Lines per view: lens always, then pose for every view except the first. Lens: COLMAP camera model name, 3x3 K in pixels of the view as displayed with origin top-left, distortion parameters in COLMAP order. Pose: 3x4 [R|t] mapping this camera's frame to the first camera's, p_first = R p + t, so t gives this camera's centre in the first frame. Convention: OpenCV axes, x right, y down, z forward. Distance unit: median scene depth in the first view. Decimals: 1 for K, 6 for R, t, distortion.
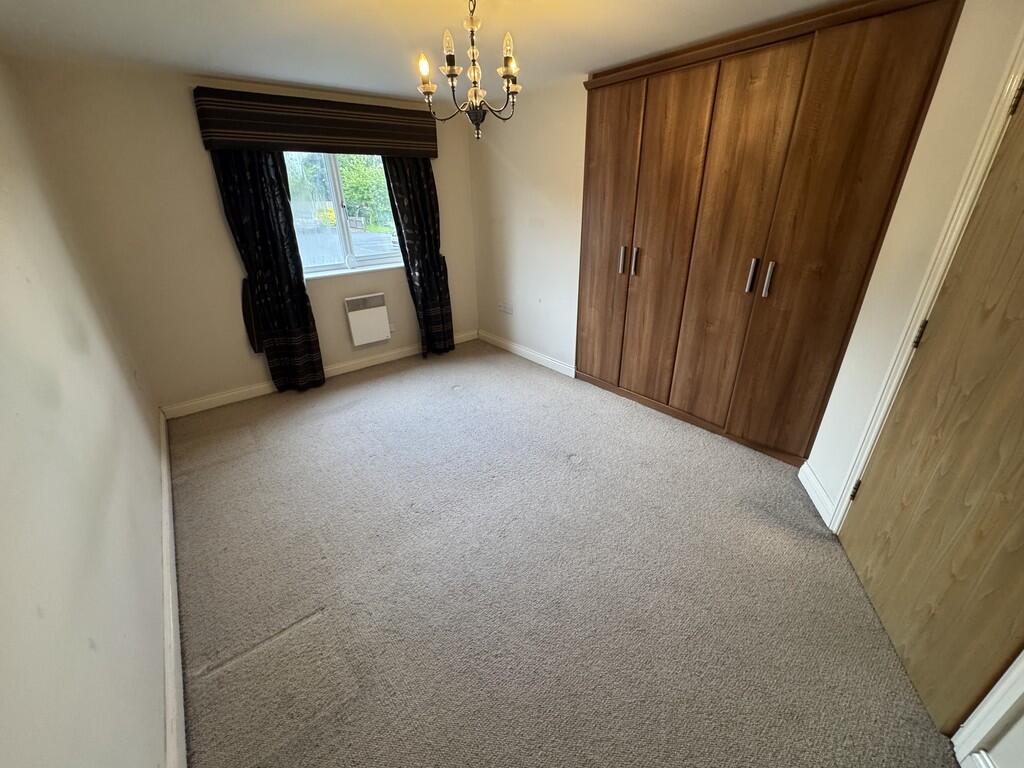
lens RADIAL K [[407.9, 0, 509.0], [0, 407.9, 385.3], [0, 0, 1]] dist [-0.000834, -0.000213]
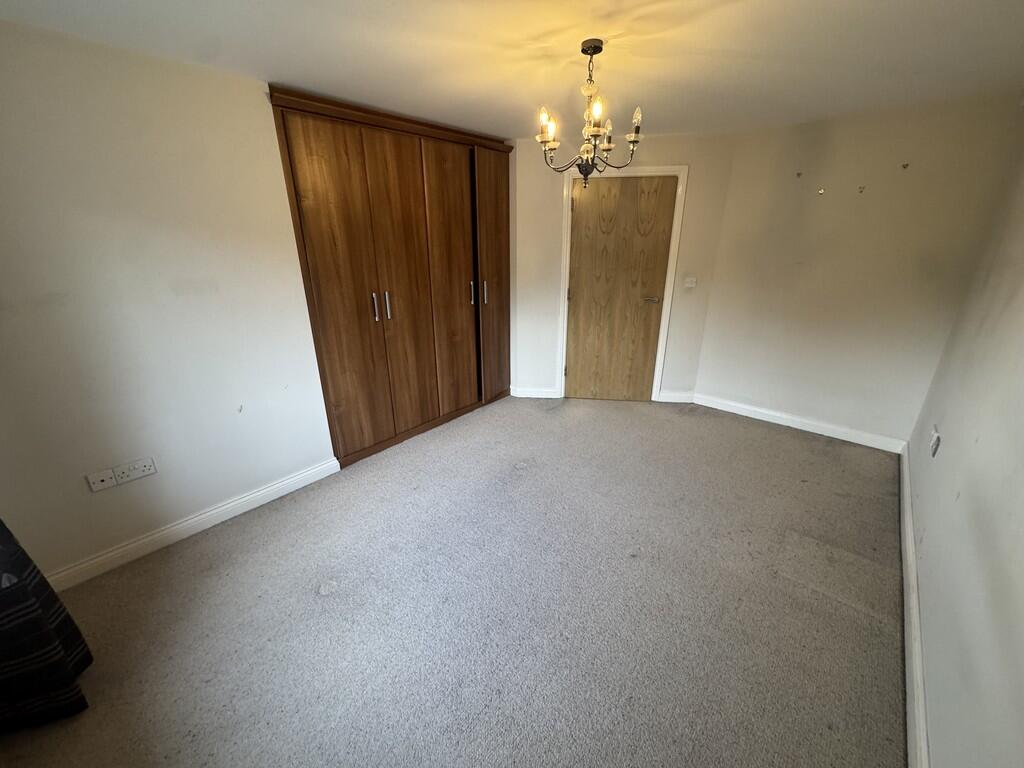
lens RADIAL K [[407.9, 0, 508.2], [0, 407.9, 387.6], [0, 0, 1]] dist [-0.000834, -0.000213]
pose [[-0.175933, -0.322371, 0.930121, -0.672348], [0.427884, 0.825890, 0.367180, -0.352385], [-0.886545, 0.462583, -0.007364, 0.788710]]
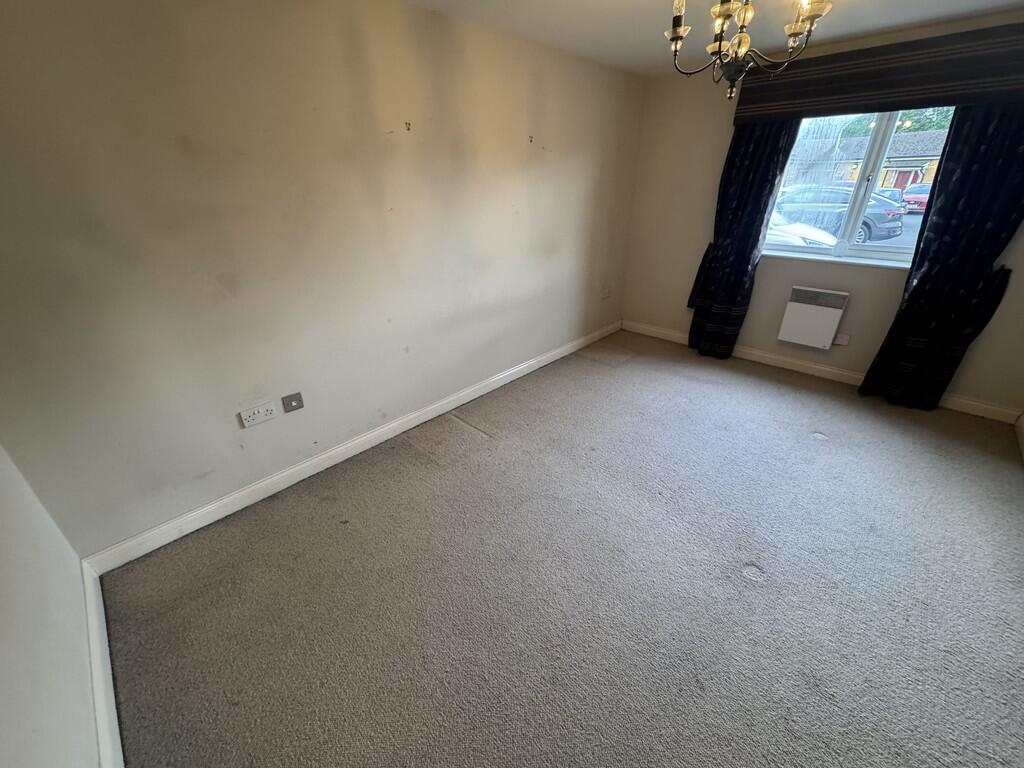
lens RADIAL K [[407.9, 0, 510.8], [0, 407.9, 384.1], [0, 0, 1]] dist [-0.000834, -0.000213]
pose [[0.133010, 0.464857, -0.875338, 0.464561], [-0.411335, 0.829423, 0.377970, -0.139243], [0.901727, 0.309783, 0.301533, 0.288849]]
